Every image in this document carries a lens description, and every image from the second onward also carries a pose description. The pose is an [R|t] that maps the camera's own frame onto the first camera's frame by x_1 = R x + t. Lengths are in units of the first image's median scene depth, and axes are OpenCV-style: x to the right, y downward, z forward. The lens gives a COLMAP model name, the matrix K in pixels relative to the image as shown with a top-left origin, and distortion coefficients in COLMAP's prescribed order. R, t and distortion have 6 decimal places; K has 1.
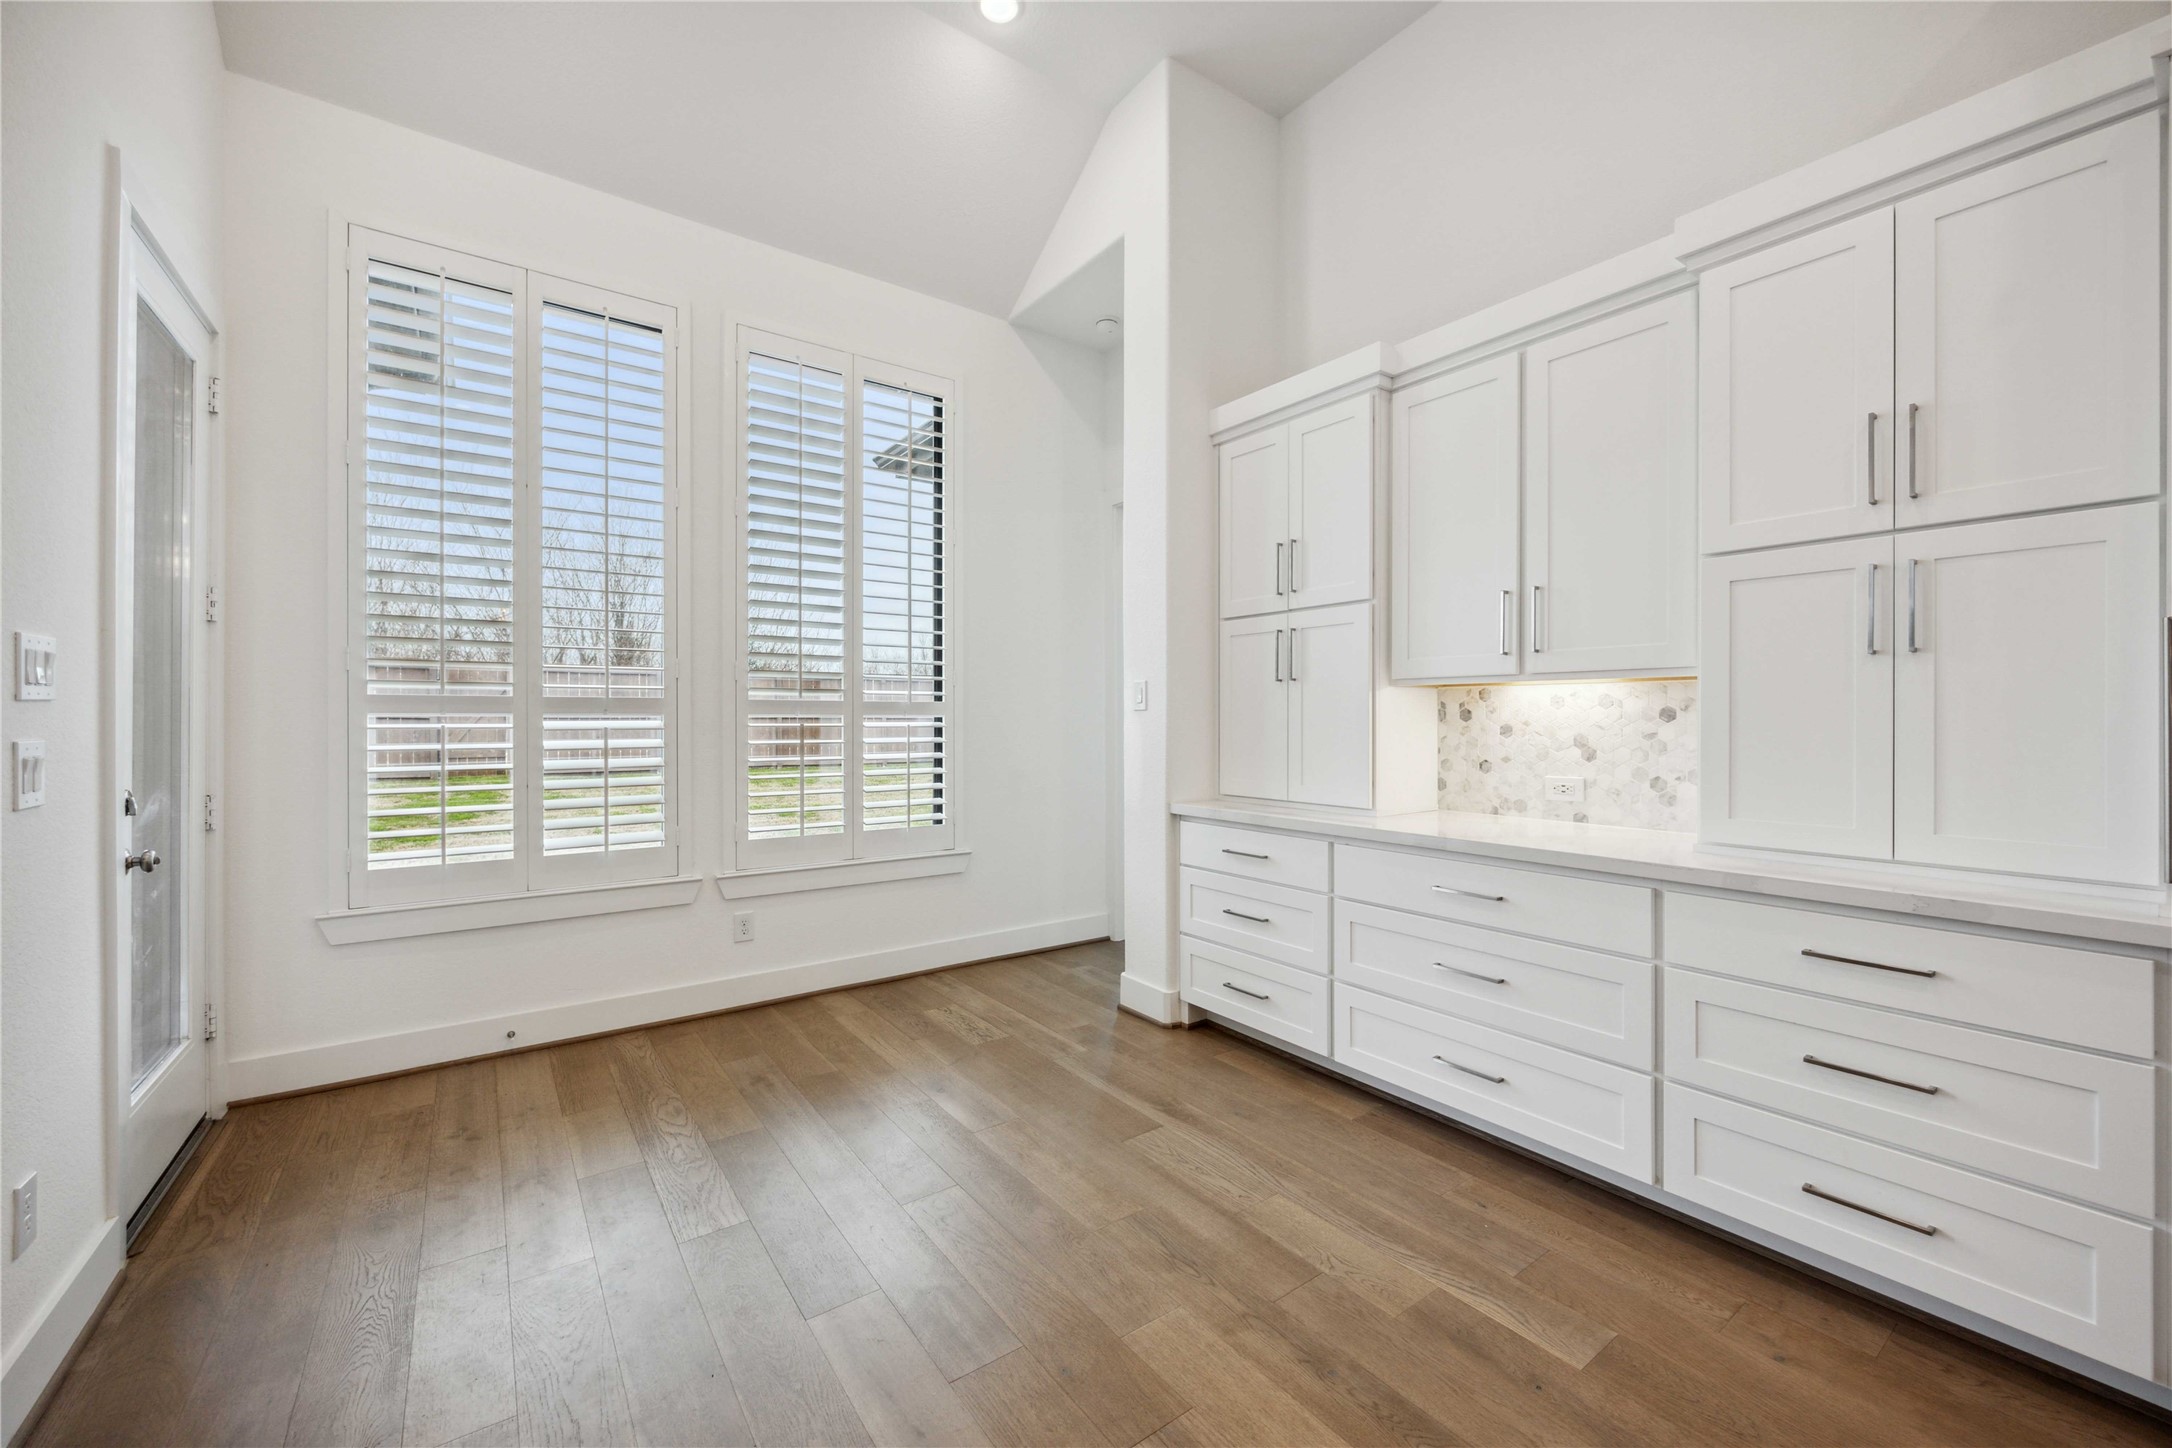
lens RADIAL K [[846.8, 0, 1080.3], [0, 846.8, 716.6], [0, 0, 1]] dist [0.002523, -0.000993]
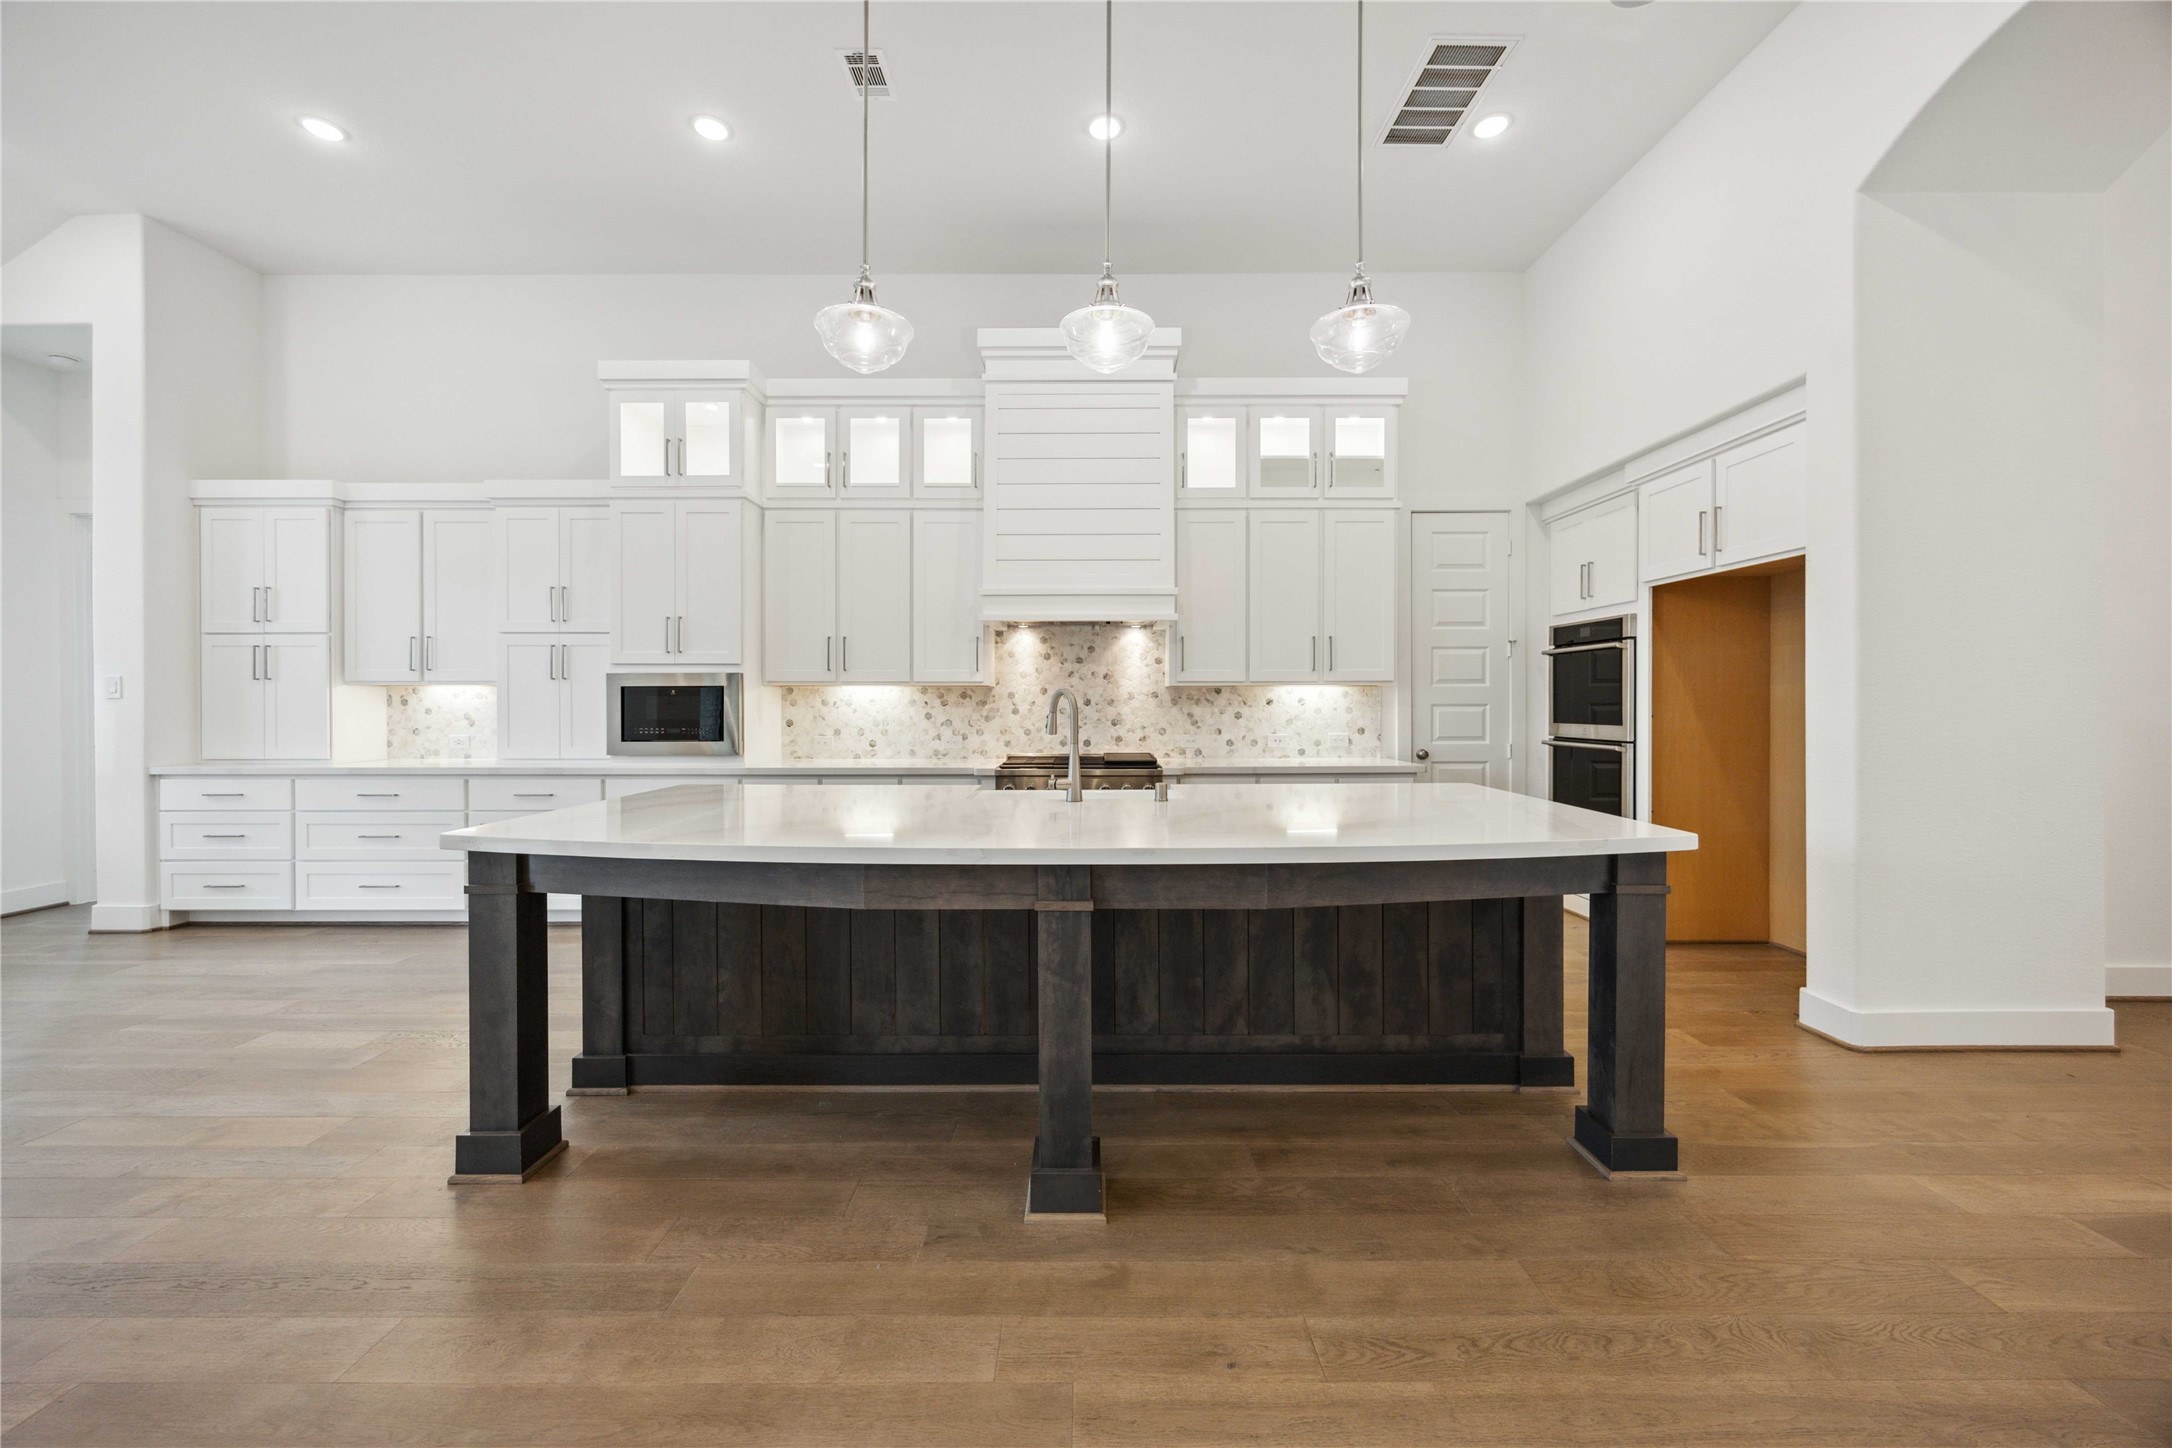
lens RADIAL K [[846.8, 0, 1076.4], [0, 846.8, 707.2], [0, 0, 1]] dist [0.002523, -0.000993]
pose [[0.585282, -0.003935, 0.810820, -0.138392], [-0.000232, 0.999987, 0.005020, -0.001093], [-0.810830, -0.003126, 0.585274, -1.109753]]
